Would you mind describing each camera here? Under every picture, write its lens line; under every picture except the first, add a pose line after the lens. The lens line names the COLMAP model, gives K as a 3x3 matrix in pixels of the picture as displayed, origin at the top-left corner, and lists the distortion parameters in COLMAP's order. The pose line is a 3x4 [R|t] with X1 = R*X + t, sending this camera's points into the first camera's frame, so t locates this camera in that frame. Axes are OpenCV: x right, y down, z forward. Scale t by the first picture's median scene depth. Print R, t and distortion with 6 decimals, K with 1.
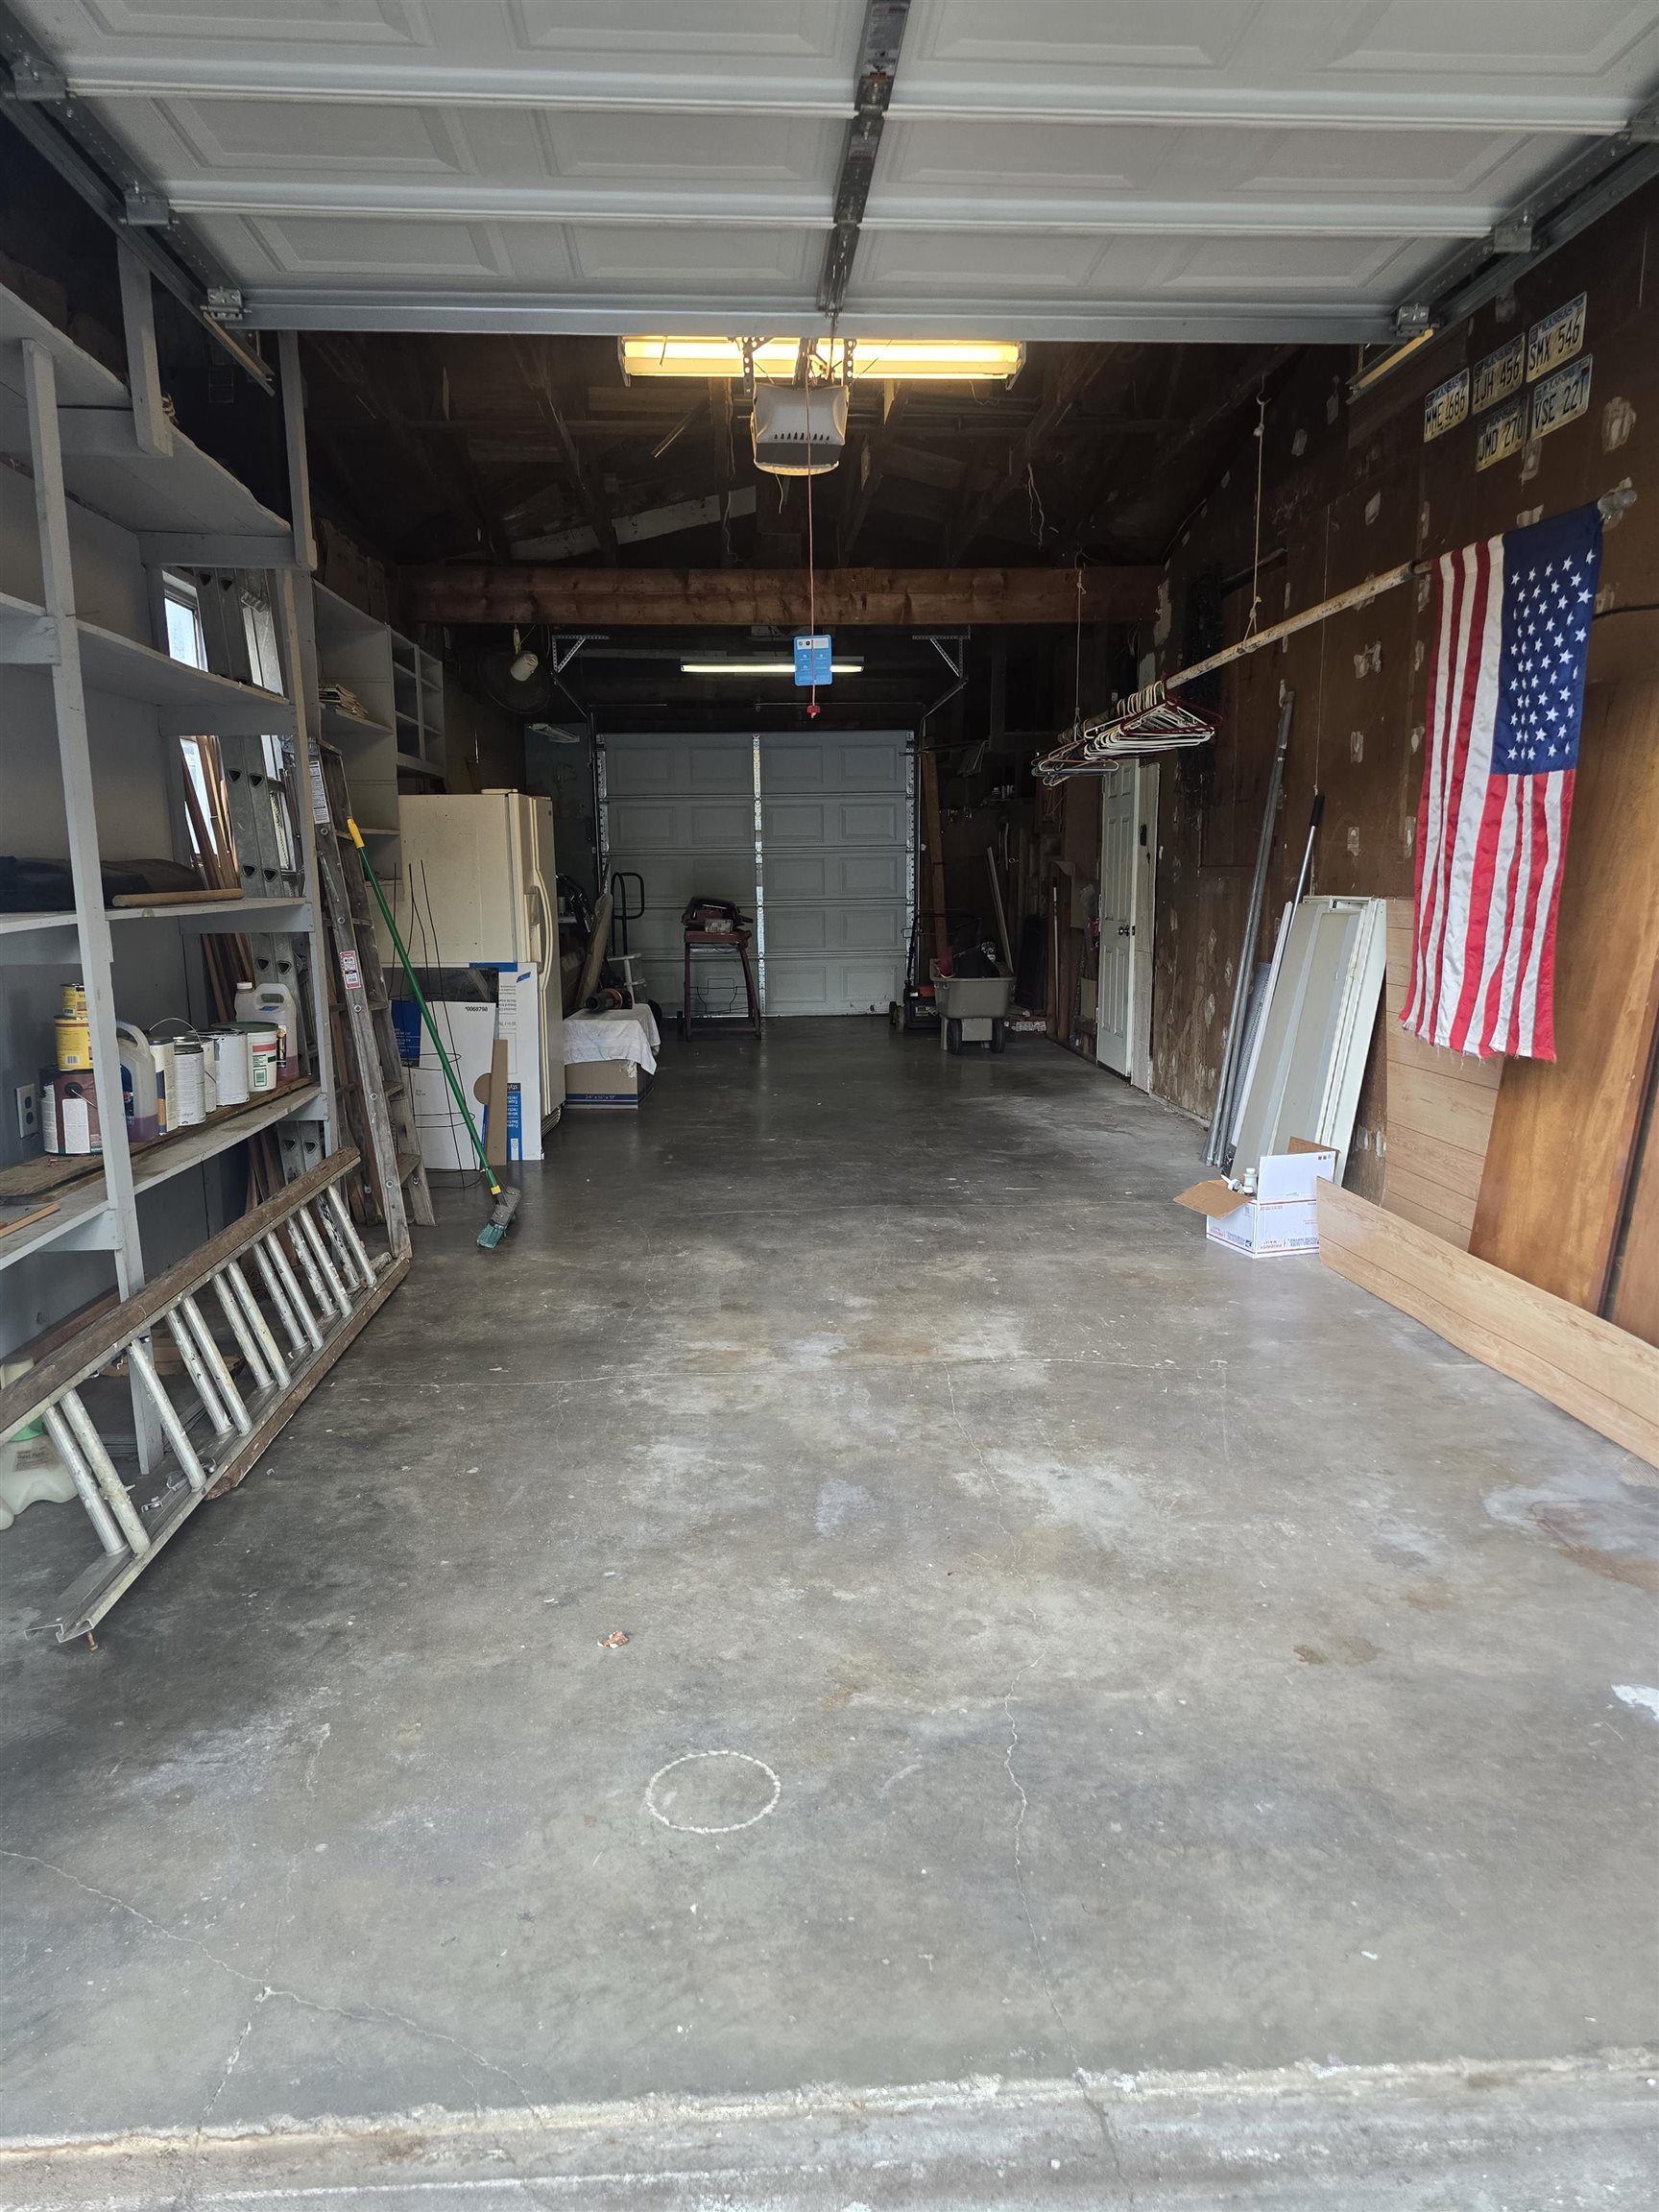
lens RADIAL K [[1493.1, 0, 838.0], [0, 1493.1, 1134.8], [0, 0, 1]] dist [0.061696, -0.052281]
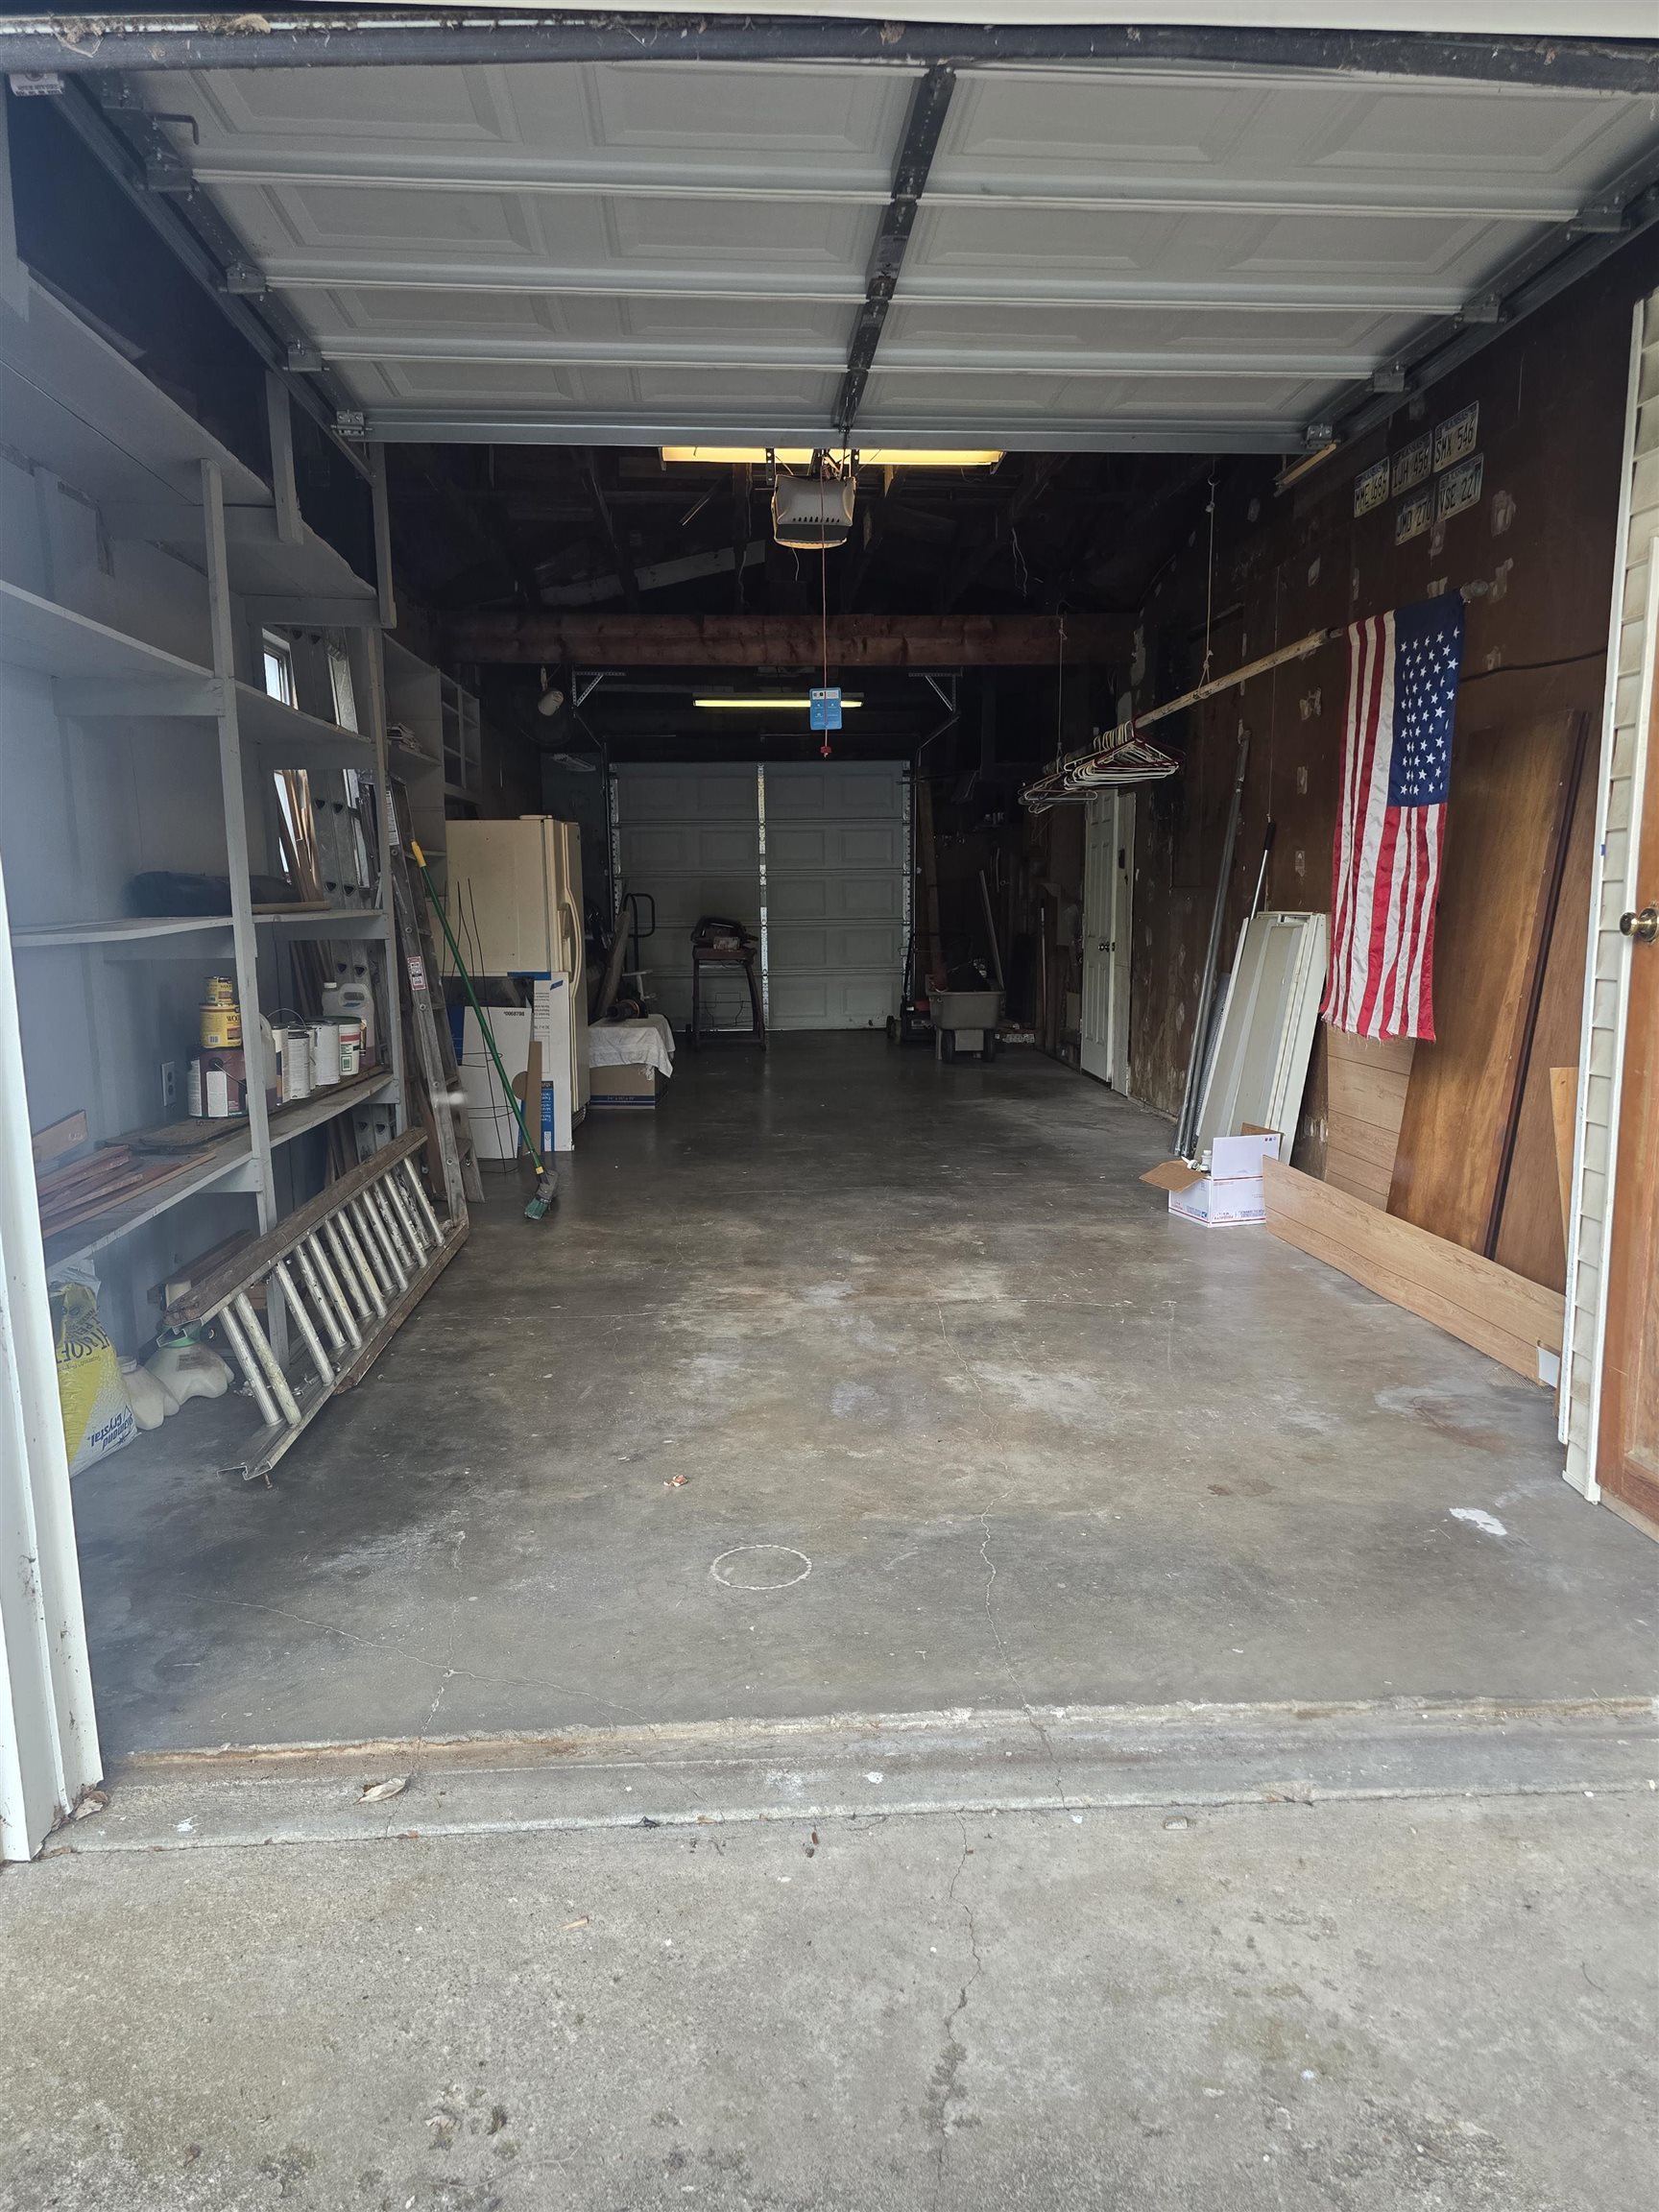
lens RADIAL K [[1486.5, 0, 843.9], [0, 1486.5, 1131.2], [0, 0, 1]] dist [0.063704, -0.069624]
pose [[0.999978, 0.000991, 0.006626, -0.011104], [-0.000874, 0.999845, -0.017580, 0.043136], [-0.006642, 0.017574, 0.999824, -0.194390]]
